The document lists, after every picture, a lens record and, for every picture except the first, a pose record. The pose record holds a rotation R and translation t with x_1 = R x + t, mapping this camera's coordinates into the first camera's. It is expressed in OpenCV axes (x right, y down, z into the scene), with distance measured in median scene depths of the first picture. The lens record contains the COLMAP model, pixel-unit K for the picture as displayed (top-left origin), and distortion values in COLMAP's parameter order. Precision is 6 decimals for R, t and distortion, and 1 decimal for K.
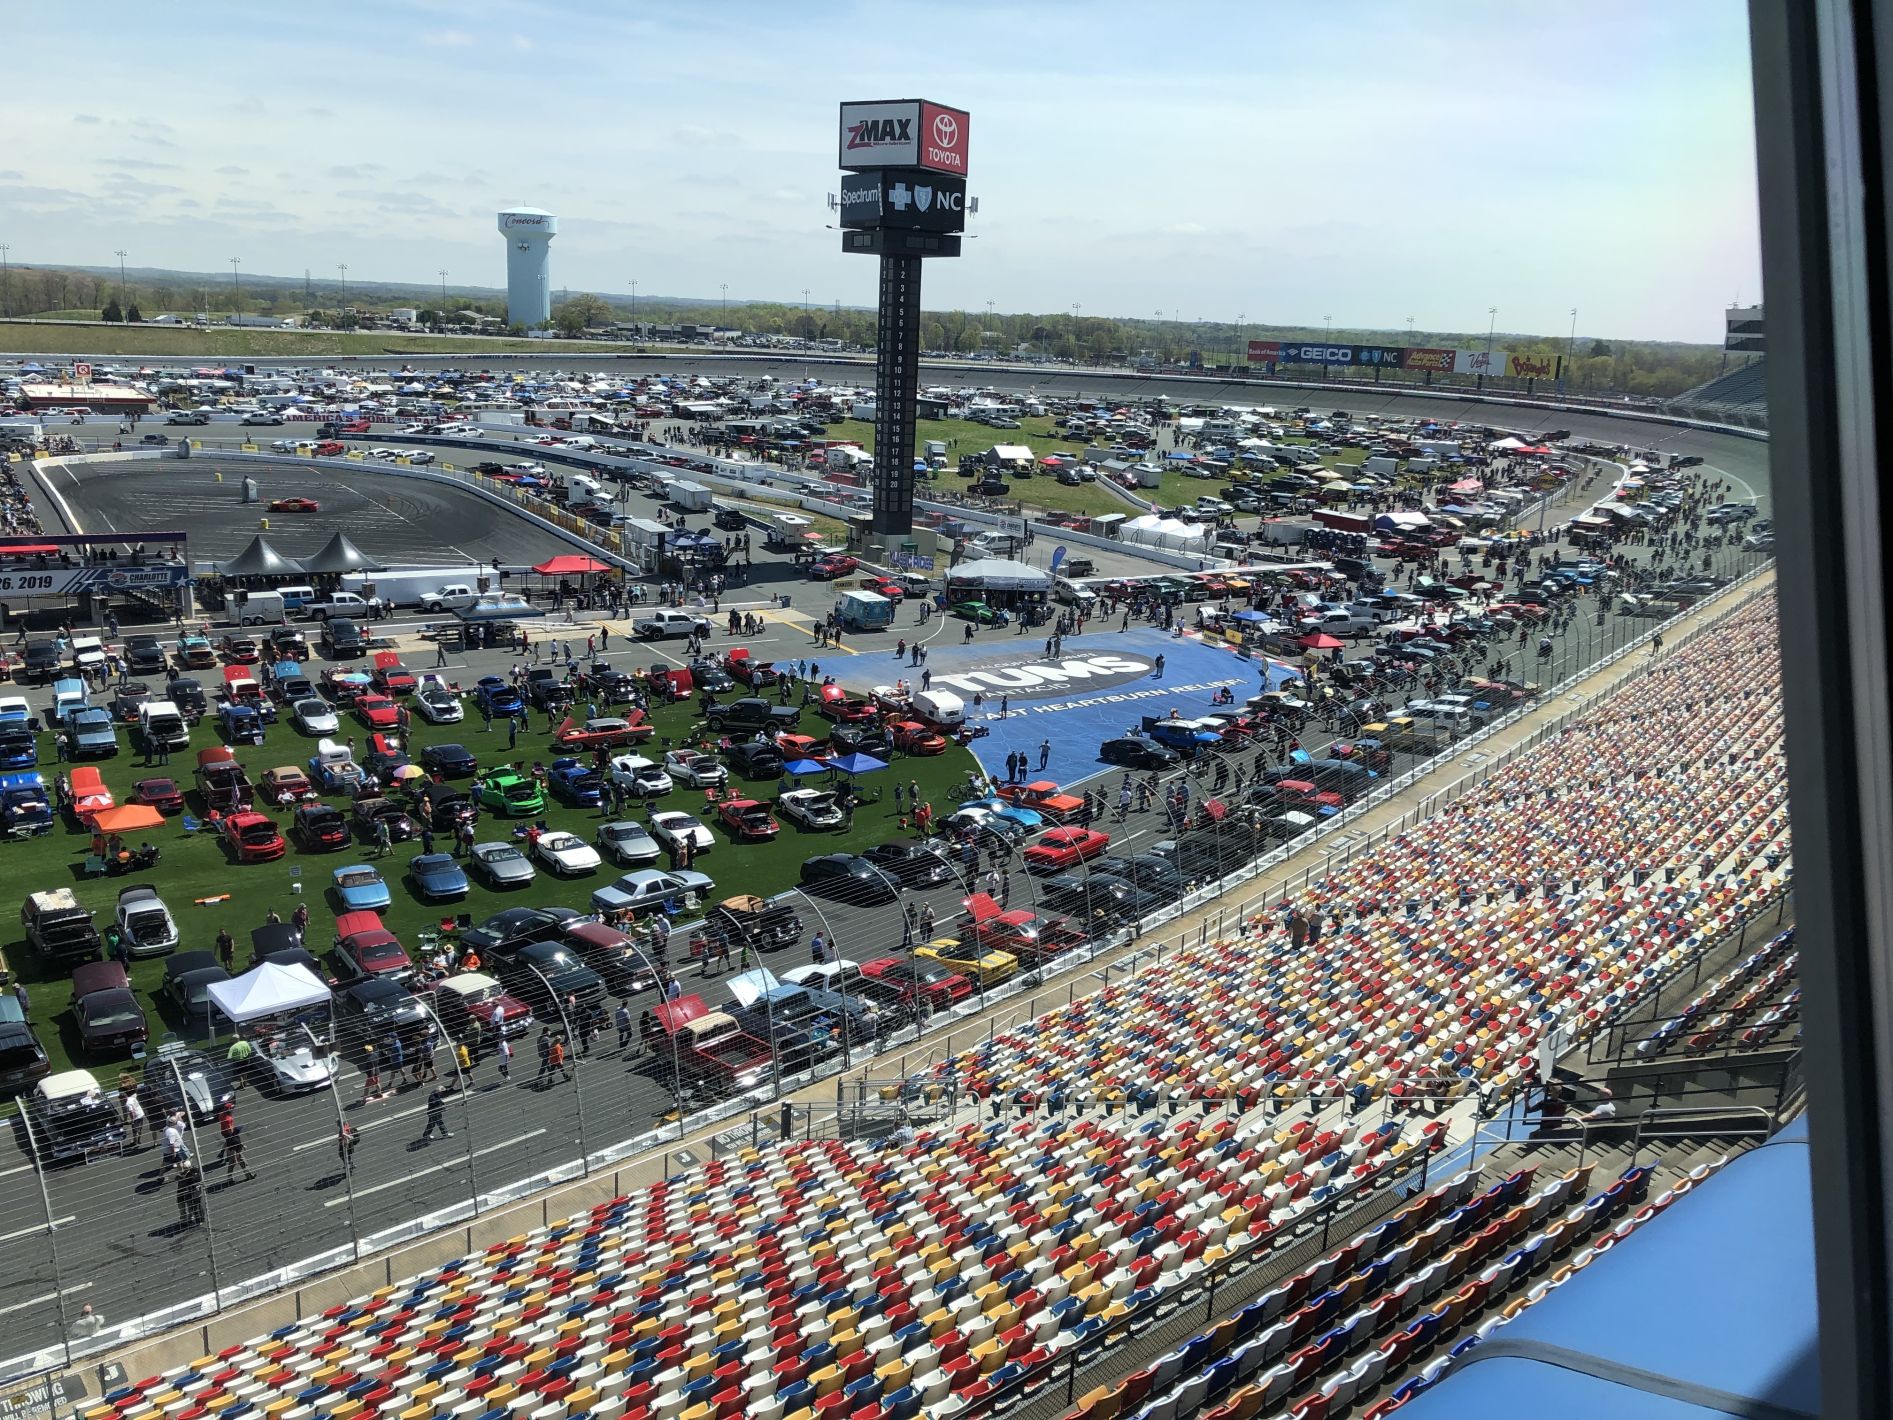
lens RADIAL K [[1546.6, 0, 947.2], [0, 1546.6, 705.6], [0, 0, 1]] dist [0.004232, 0.000050]
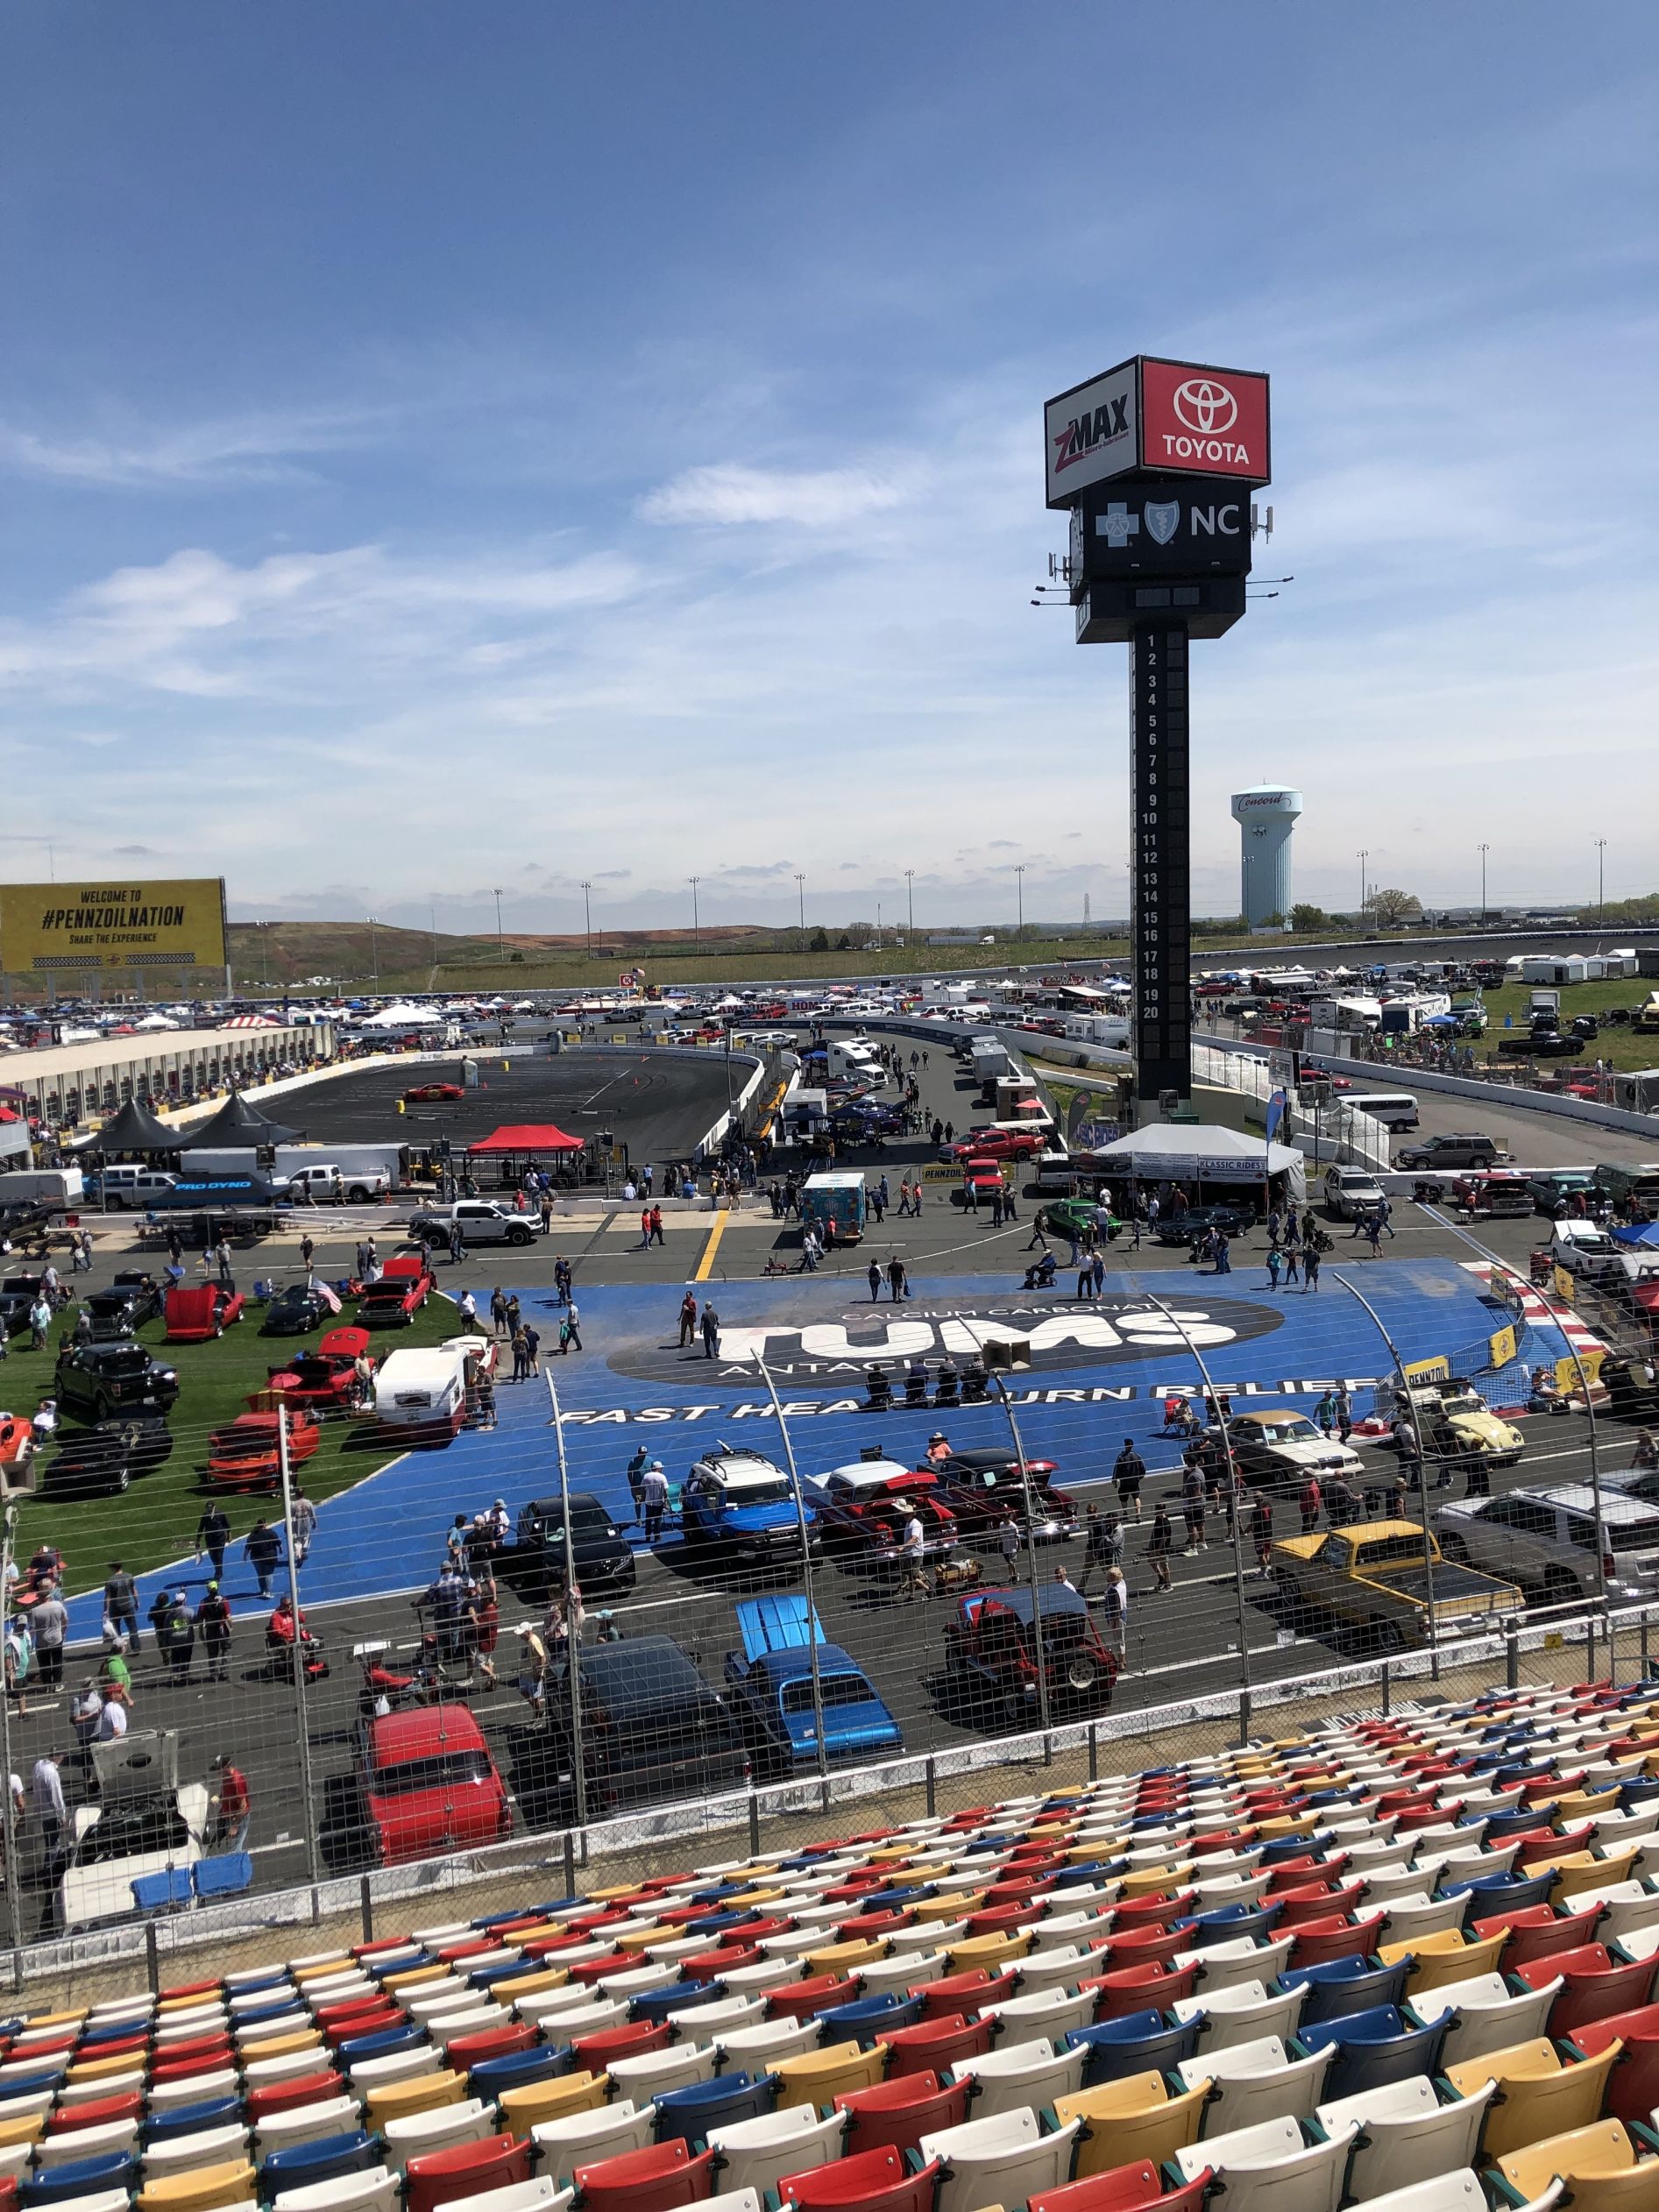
lens RADIAL K [[1807.2, 0, 828.8], [0, 1807.2, 1110.7], [0, 0, 1]] dist [0.004232, 0.000050]
pose [[0.839958, -0.019497, -0.542301, 0.243265], [-0.064048, 0.988807, -0.134753, -0.008965], [0.538858, 0.147920, 0.829308, 0.398666]]
